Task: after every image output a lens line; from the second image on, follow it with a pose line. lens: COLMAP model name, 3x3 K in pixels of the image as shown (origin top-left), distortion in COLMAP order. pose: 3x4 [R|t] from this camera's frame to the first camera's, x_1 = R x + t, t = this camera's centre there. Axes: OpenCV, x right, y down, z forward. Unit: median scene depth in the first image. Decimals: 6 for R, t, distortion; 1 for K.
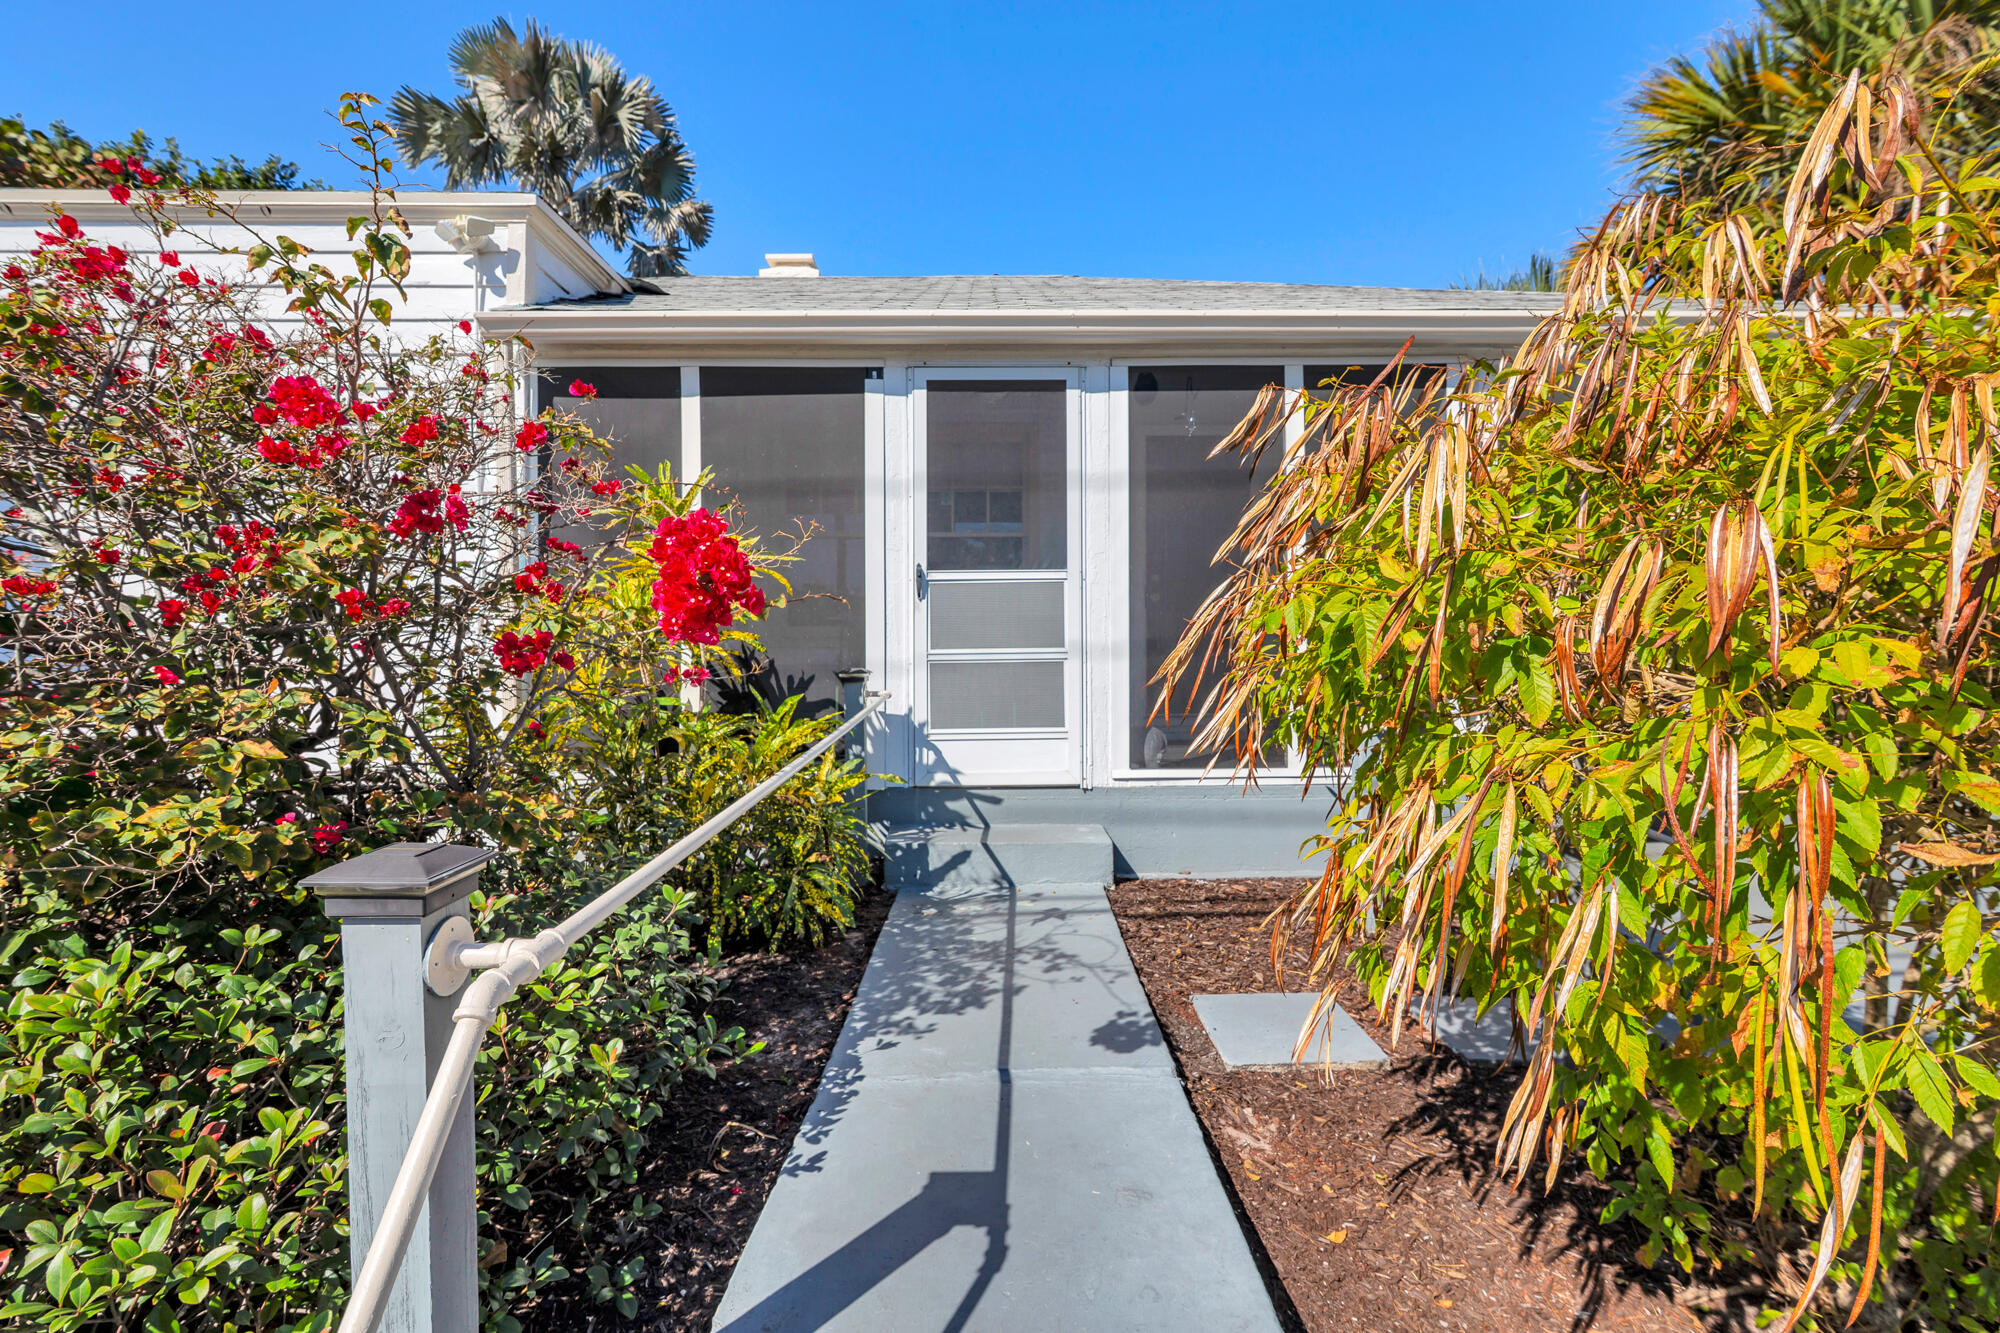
lens RADIAL K [[906.0, 0, 982.6], [0, 906.0, 671.0], [0, 0, 1]] dist [0.000076, 0.000234]
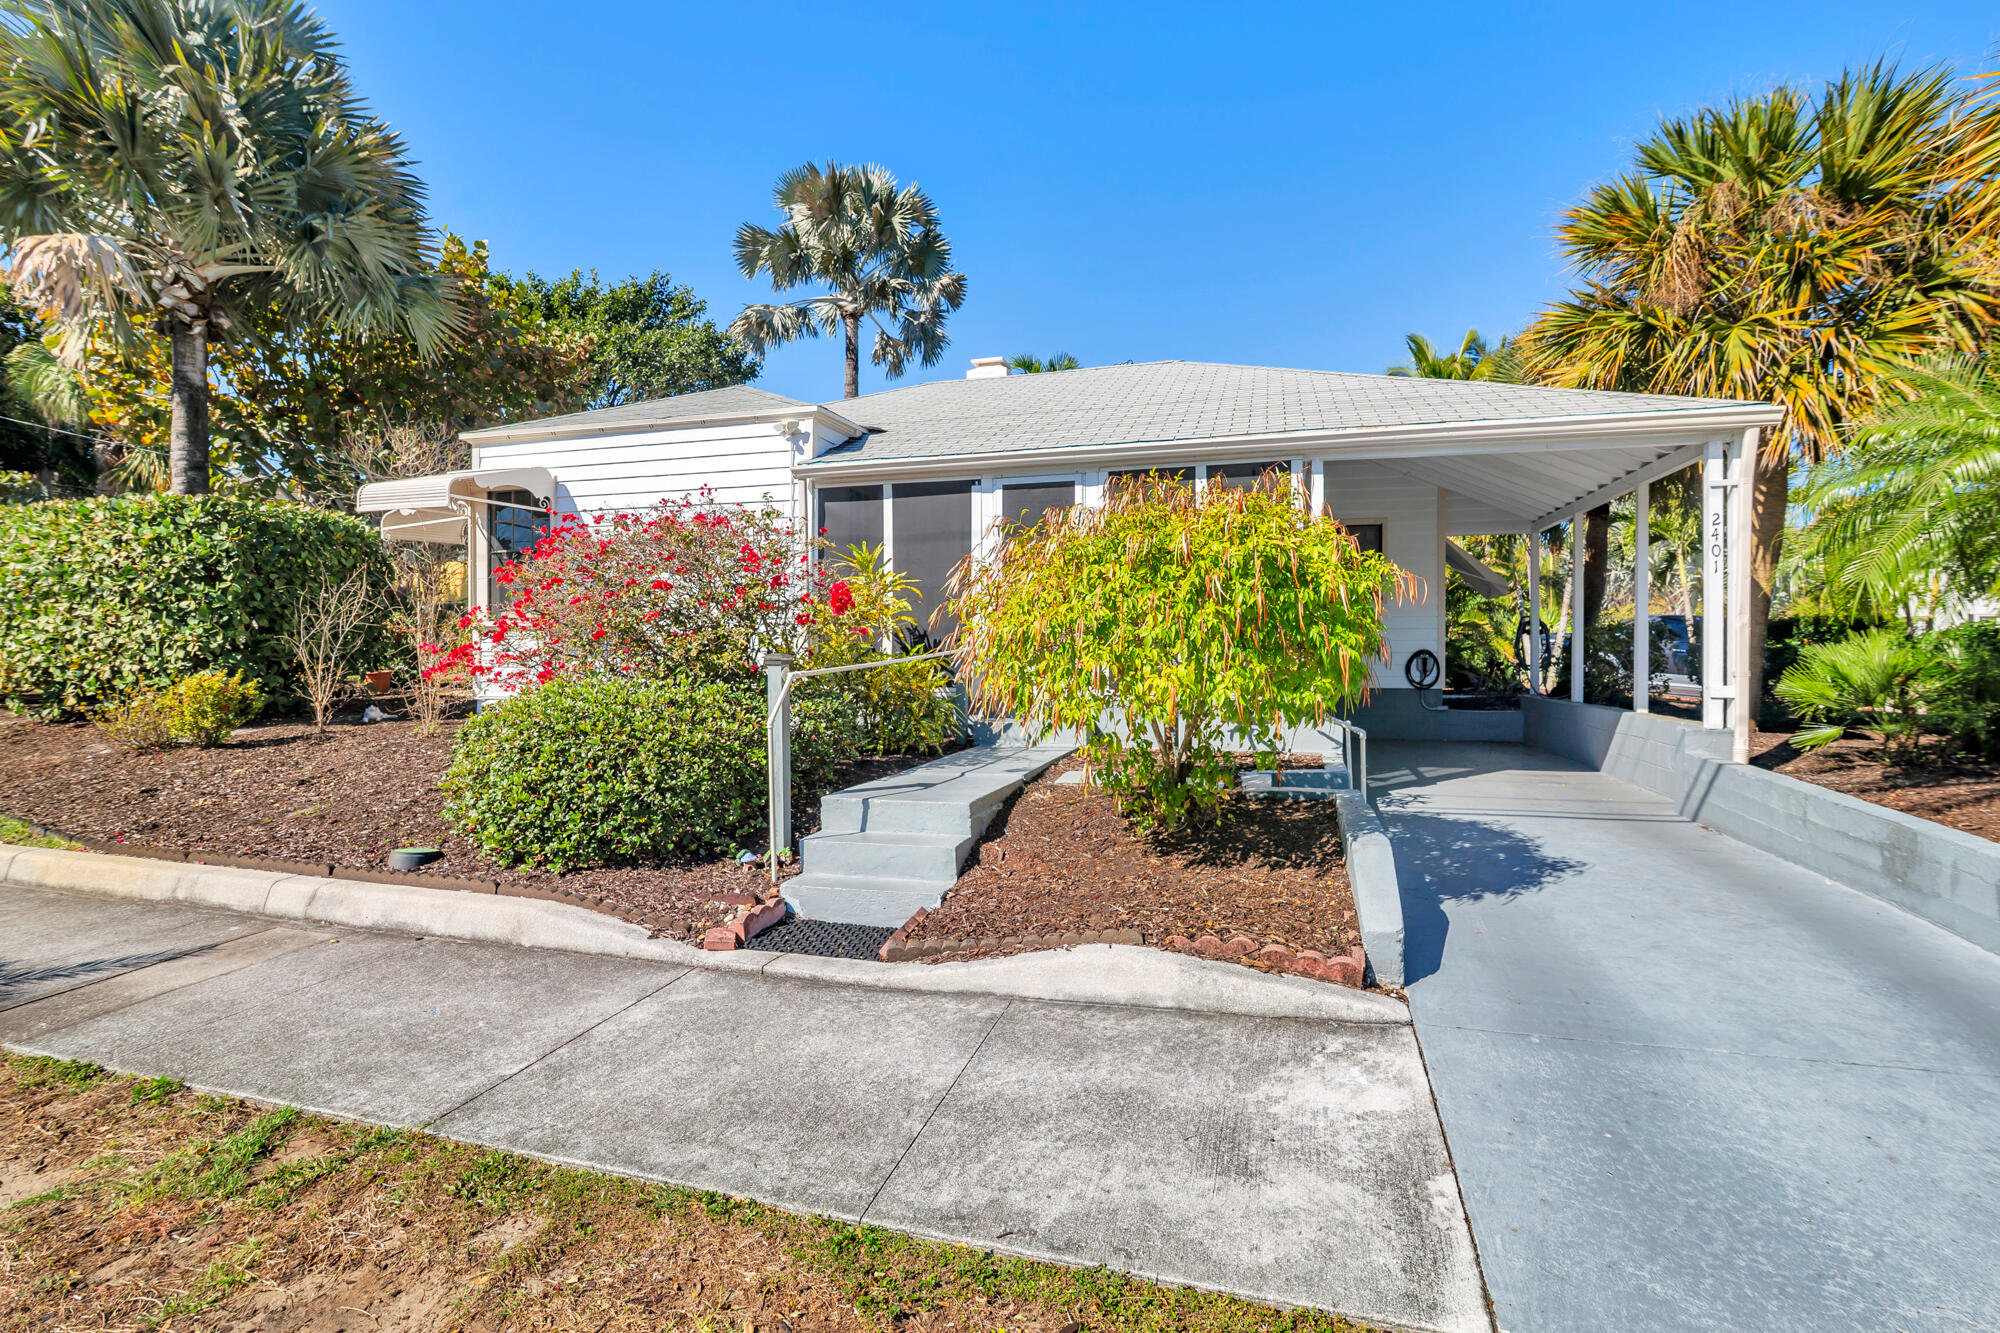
lens RADIAL K [[899.3, 0, 991.6], [0, 899.3, 654.6], [0, 0, 1]] dist [-0.001511, -0.000258]
pose [[0.959096, 0.002788, -0.283068, 0.097093], [-0.006424, 0.999908, -0.011919, 0.012634], [0.283009, 0.013250, 0.959026, -0.174846]]
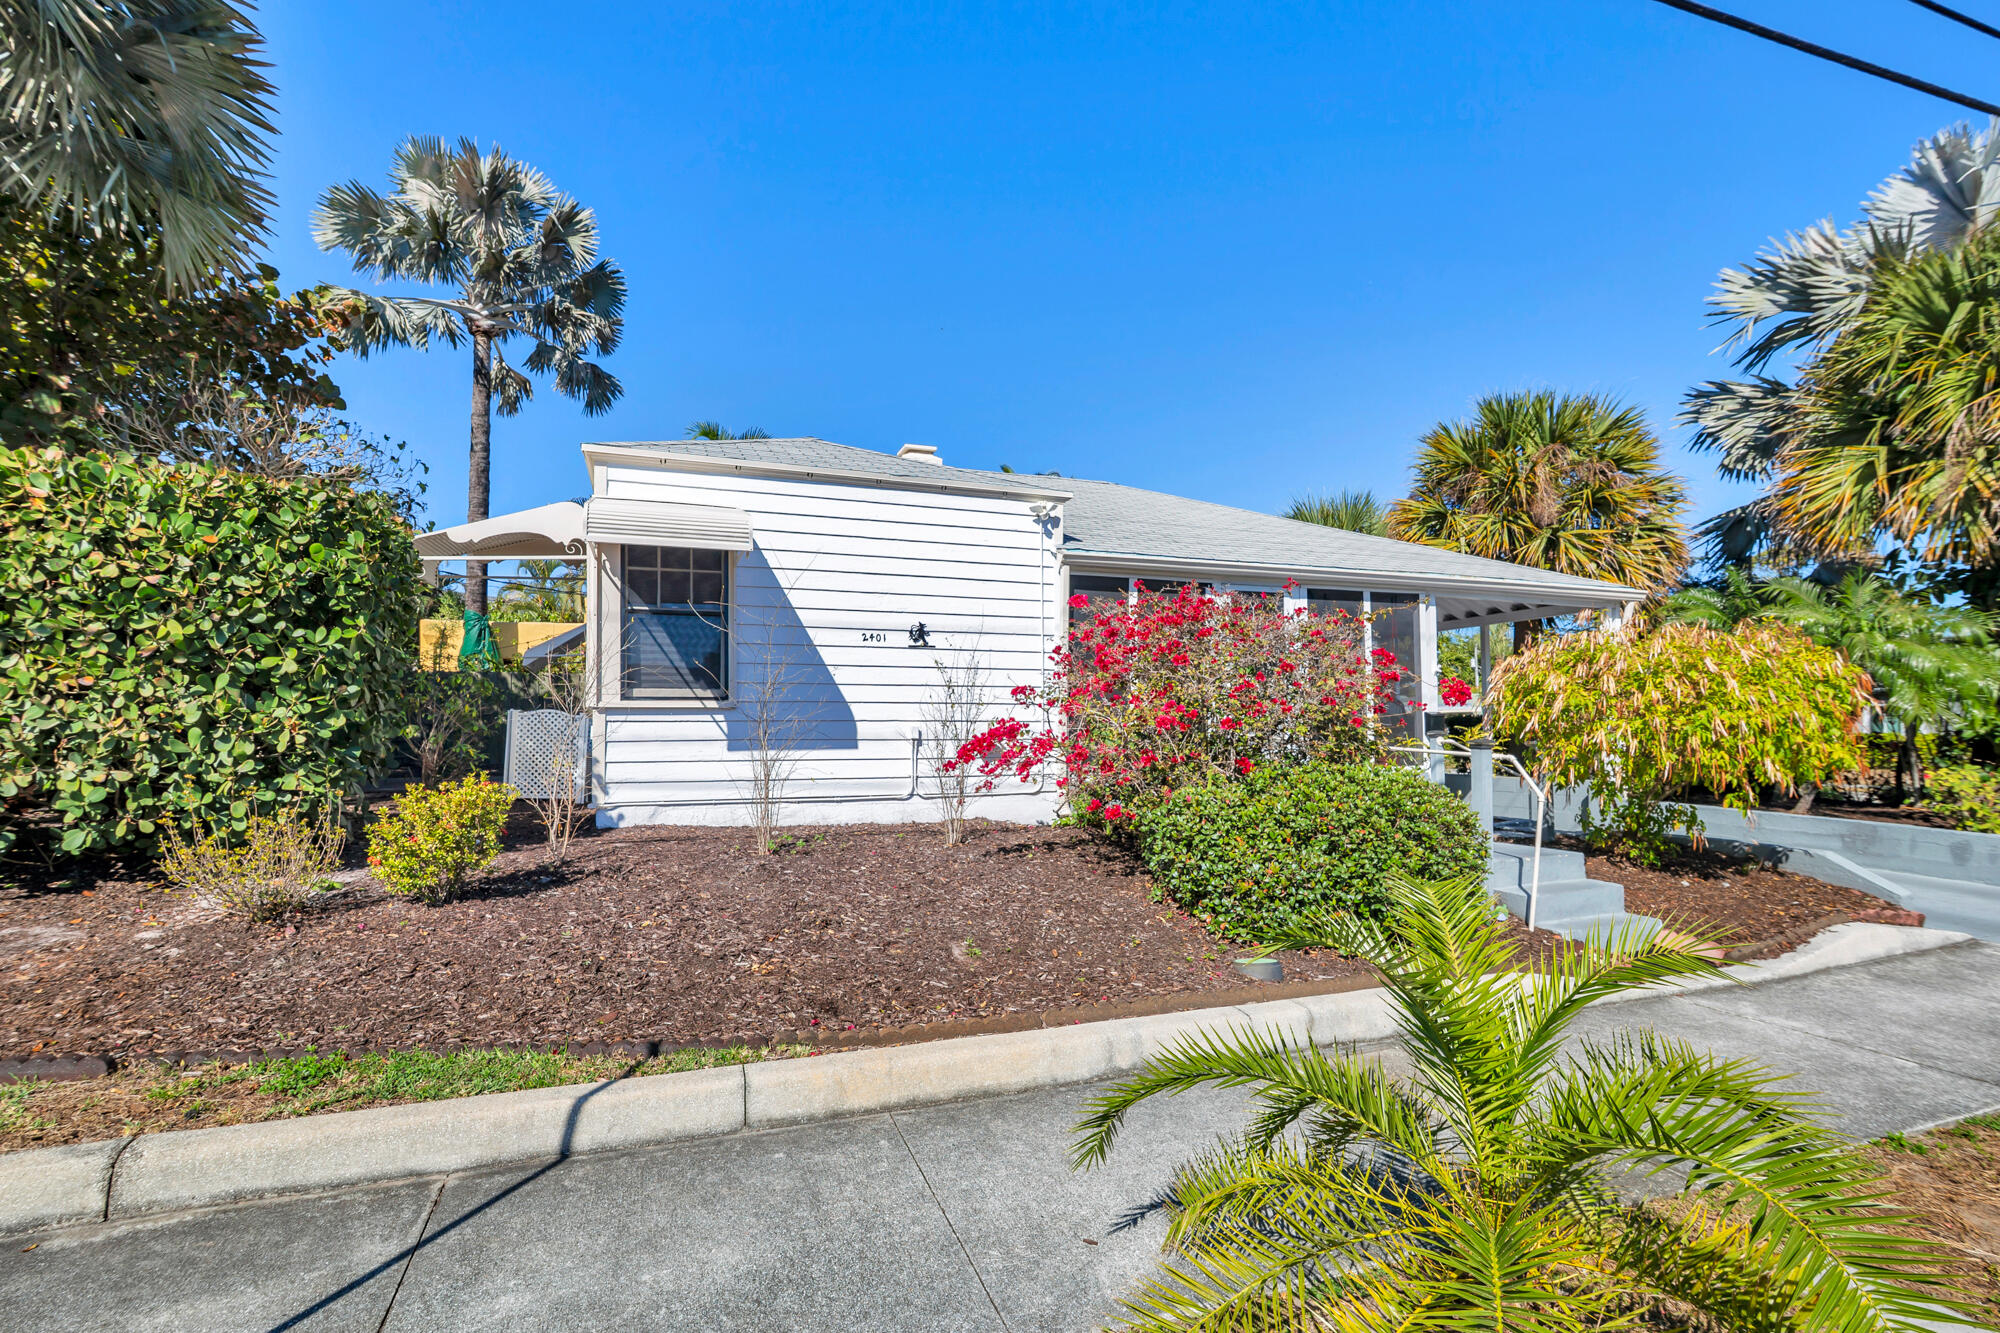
lens RADIAL K [[884.1, 0, 997.0], [0, 884.1, 718.0], [0, 0, 1]] dist [-0.000336, -0.000040]
pose [[0.944793, 0.005162, 0.327627, -0.274774], [0.007790, 0.999239, -0.038207, 0.012239], [-0.327575, 0.038650, 0.944034, -0.170573]]
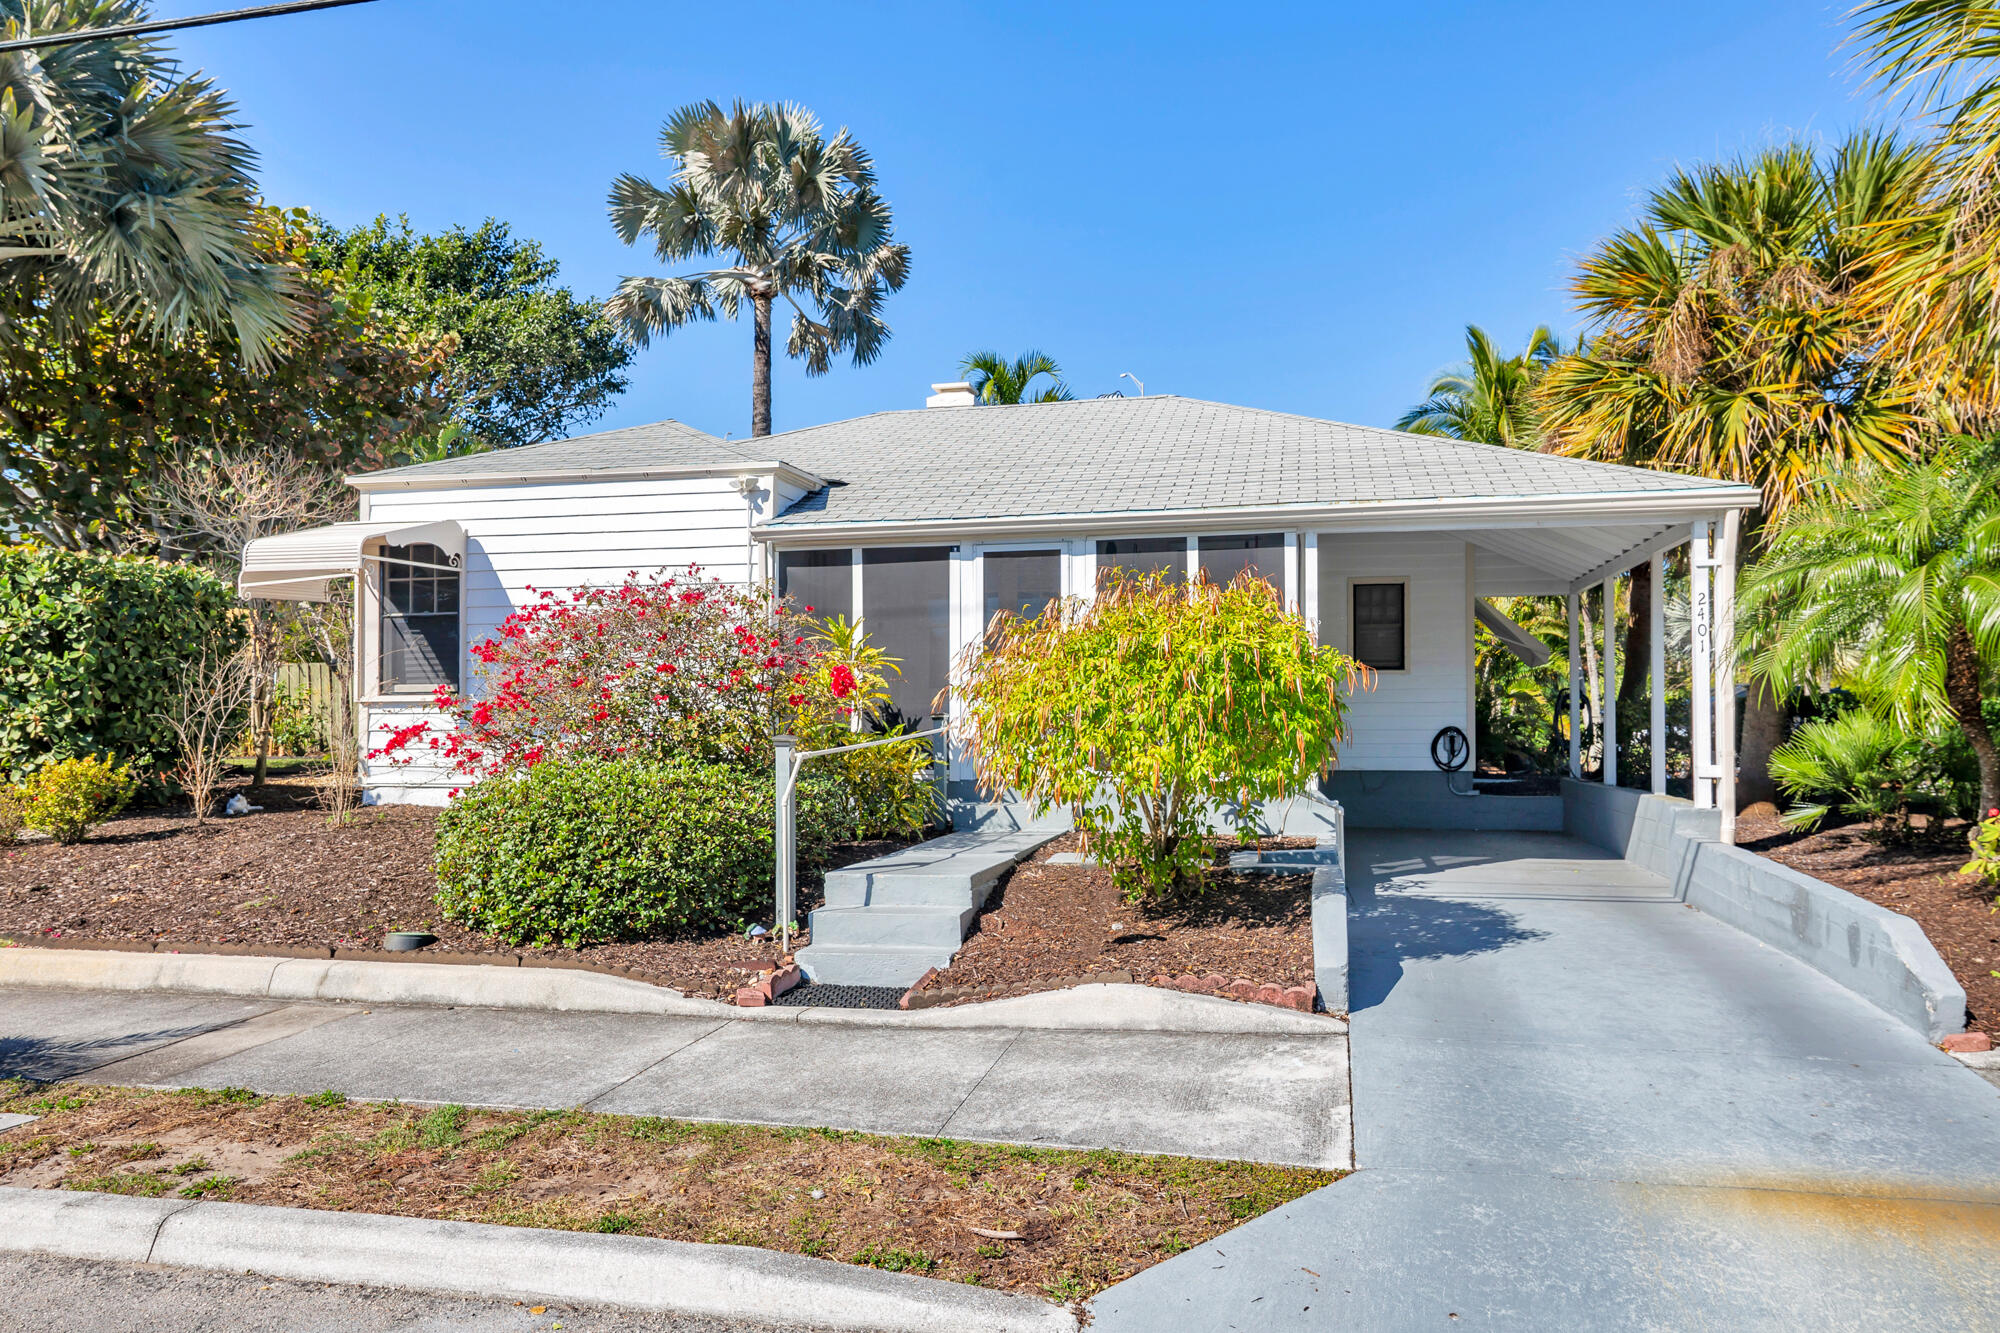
lens RADIAL K [[1225.4, 0, 1009.6], [0, 1225.4, 705.0], [0, 0, 1]] dist [0.055653, -0.000726]
pose [[0.975477, -0.002824, -0.220082, 0.111132], [-0.004393, 0.999469, -0.032297, 0.012272], [0.220057, 0.032472, 0.974947, -0.284823]]
